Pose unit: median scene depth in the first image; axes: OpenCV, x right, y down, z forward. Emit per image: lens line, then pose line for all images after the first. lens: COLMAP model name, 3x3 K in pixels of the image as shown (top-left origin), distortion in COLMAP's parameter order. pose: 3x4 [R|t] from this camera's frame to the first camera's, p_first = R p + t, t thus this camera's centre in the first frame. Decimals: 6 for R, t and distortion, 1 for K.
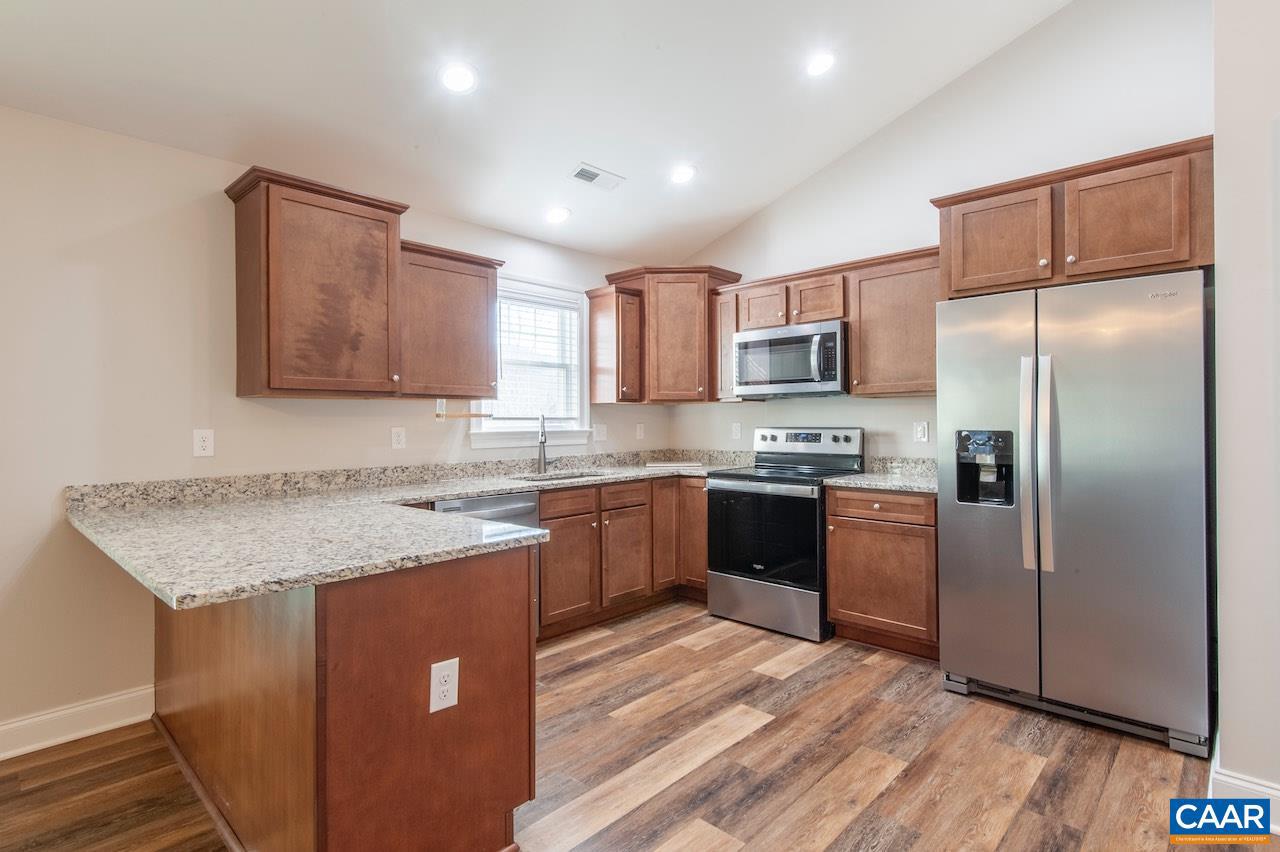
lens RADIAL K [[623.3, 0, 634.7], [0, 623.3, 417.3], [0, 0, 1]] dist [0.016151, -0.000255]
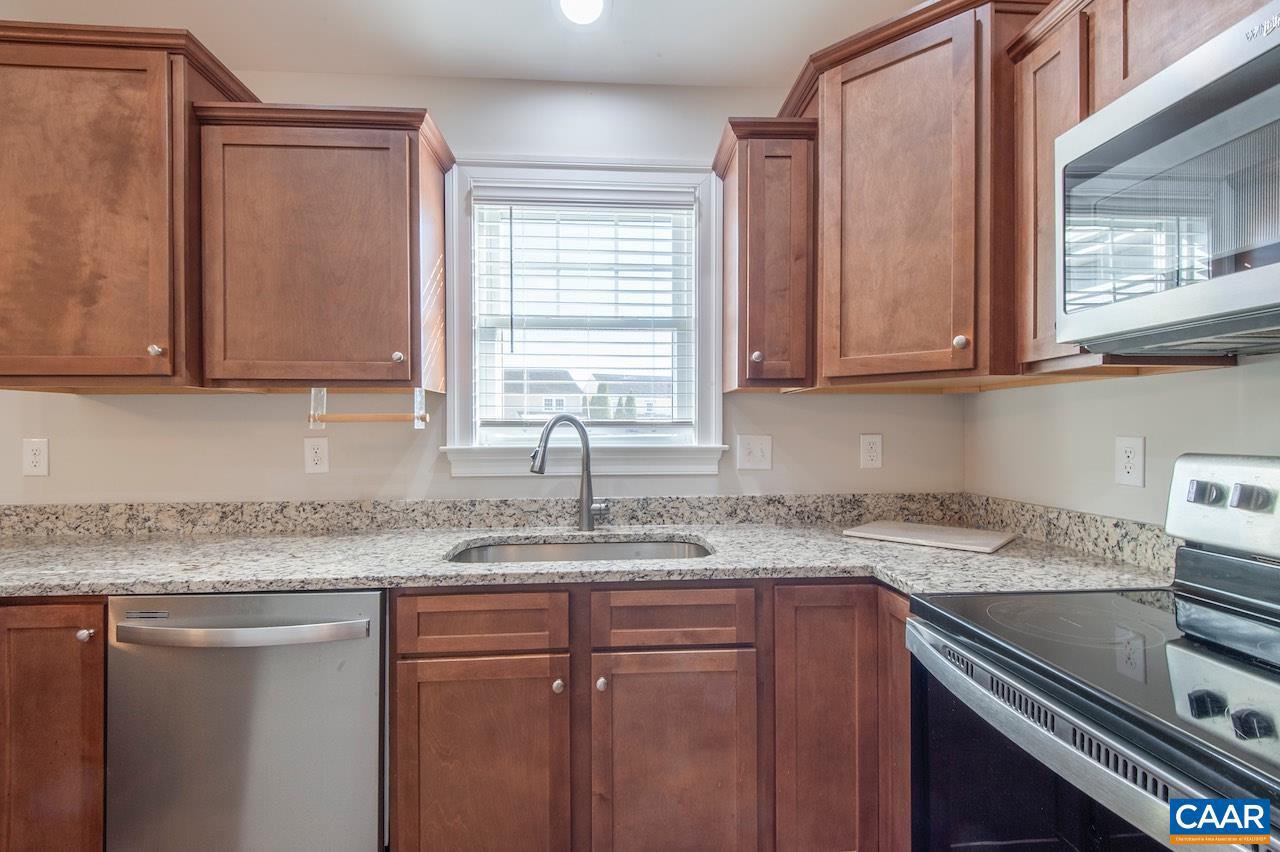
lens RADIAL K [[579.5, 0, 636.4], [0, 579.5, 428.0], [0, 0, 1]] dist [0.023477, -0.011336]
pose [[0.736726, 0.004882, -0.676174, 0.232716], [0.002164, 0.999952, 0.009577, 0.001315], [0.676188, -0.008519, 0.736680, 0.762379]]
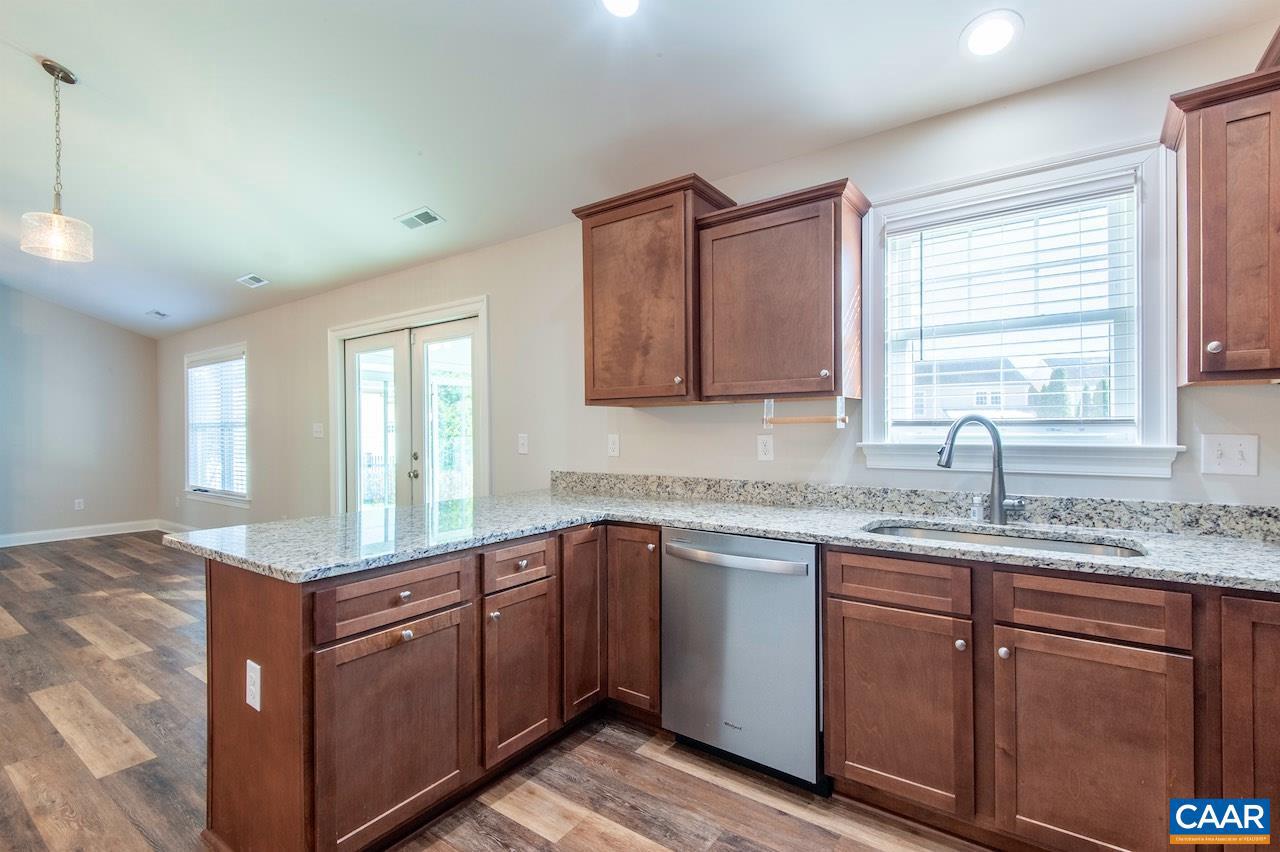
lens RADIAL K [[579.5, 0, 639.0], [0, 579.5, 428.7], [0, 0, 1]] dist [0.023477, -0.011336]
pose [[0.144542, 0.007521, -0.989470, 0.352049], [0.012120, 0.999883, 0.009370, -0.001728], [0.989424, -0.013347, 0.144434, 0.695284]]
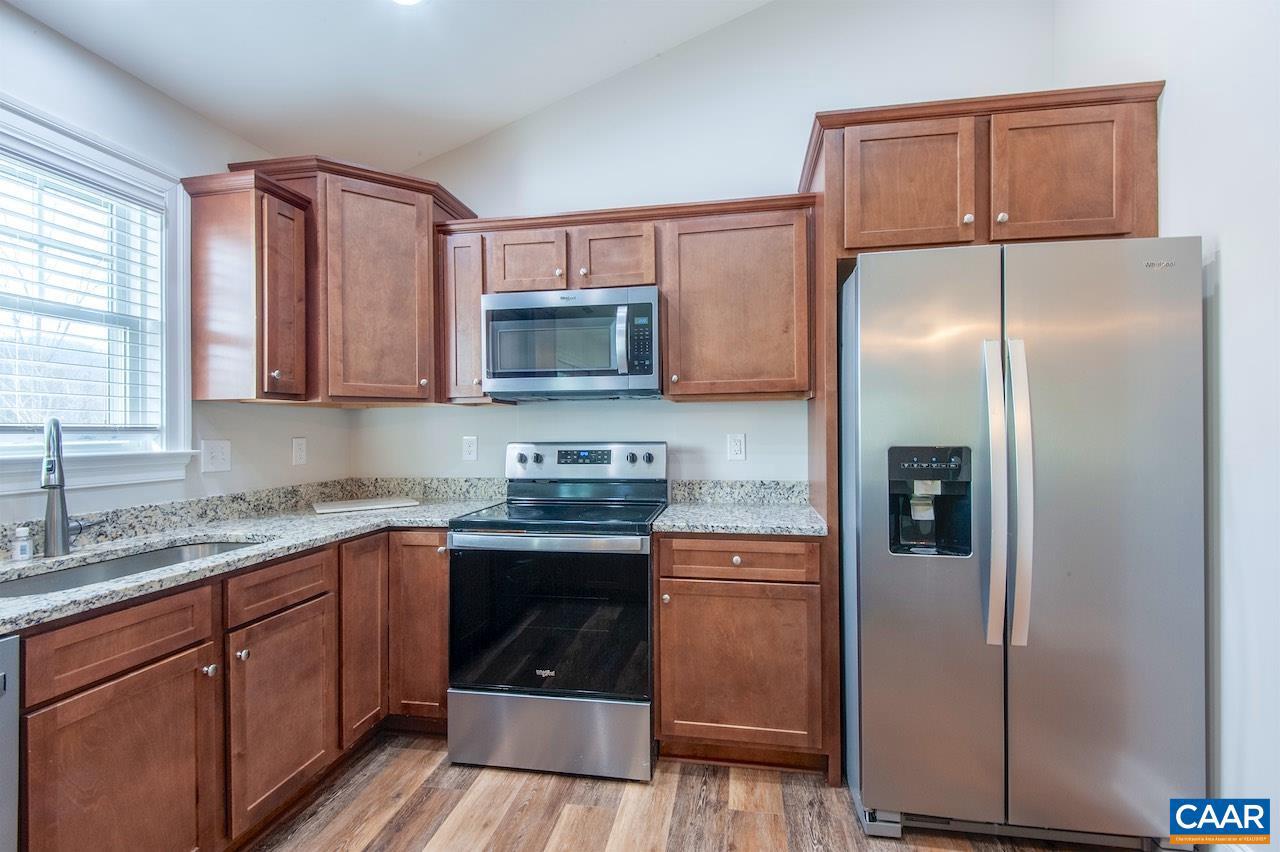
lens RADIAL K [[579.5, 0, 637.2], [0, 579.5, 428.9], [0, 0, 1]] dist [0.023477, -0.011336]
pose [[0.830169, 0.001822, 0.557509, -0.045109], [-0.001140, 0.999998, -0.001571, 0.002573], [-0.557511, 0.000668, 0.830169, 0.491534]]
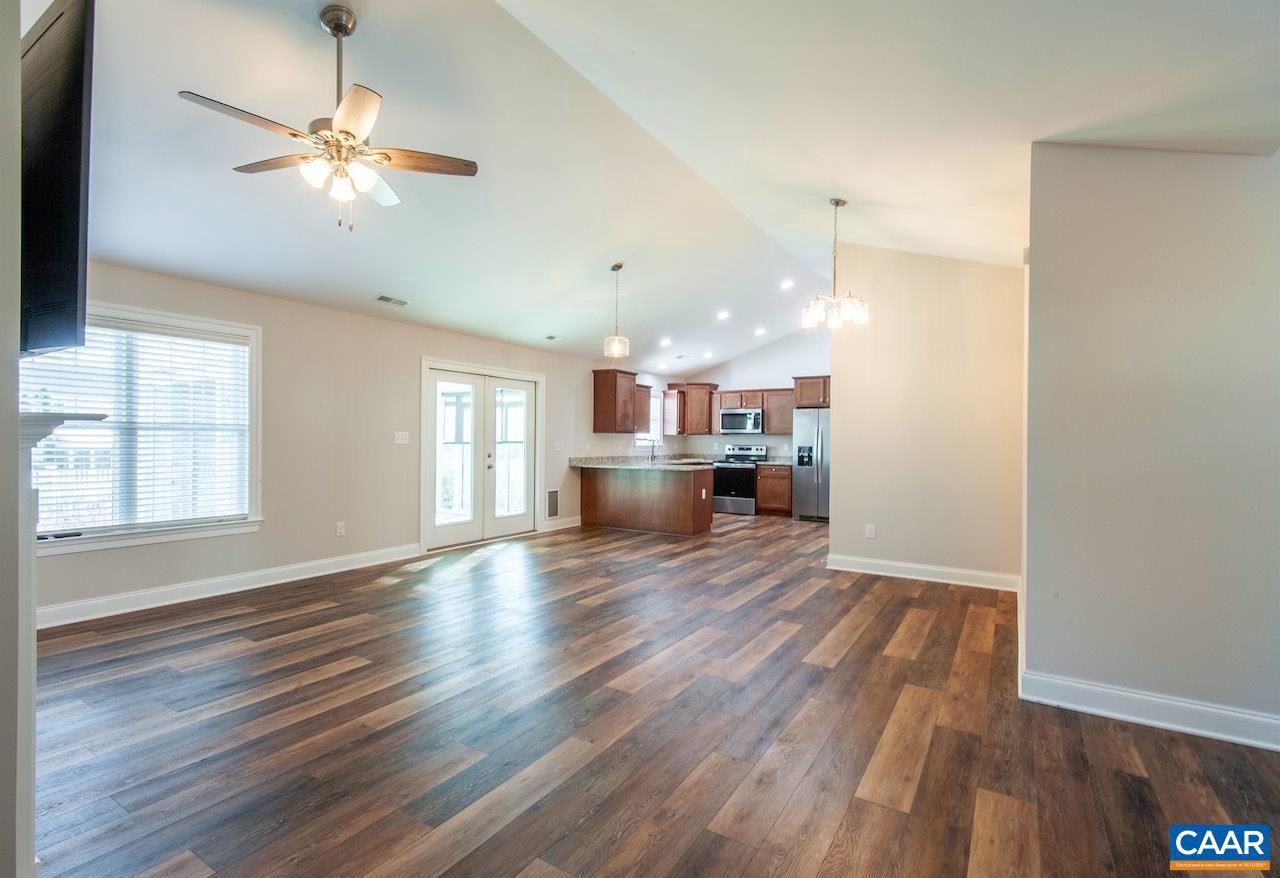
lens RADIAL K [[596.7, 0, 595.9], [0, 596.7, 443.9], [0, 0, 1]] dist [0.022385, -0.000460]
pose [[0.987196, 0.015342, 0.158772, -0.903364], [-0.016886, 0.999822, 0.008380, -0.000754], [-0.158616, -0.010954, 0.987280, -1.692520]]
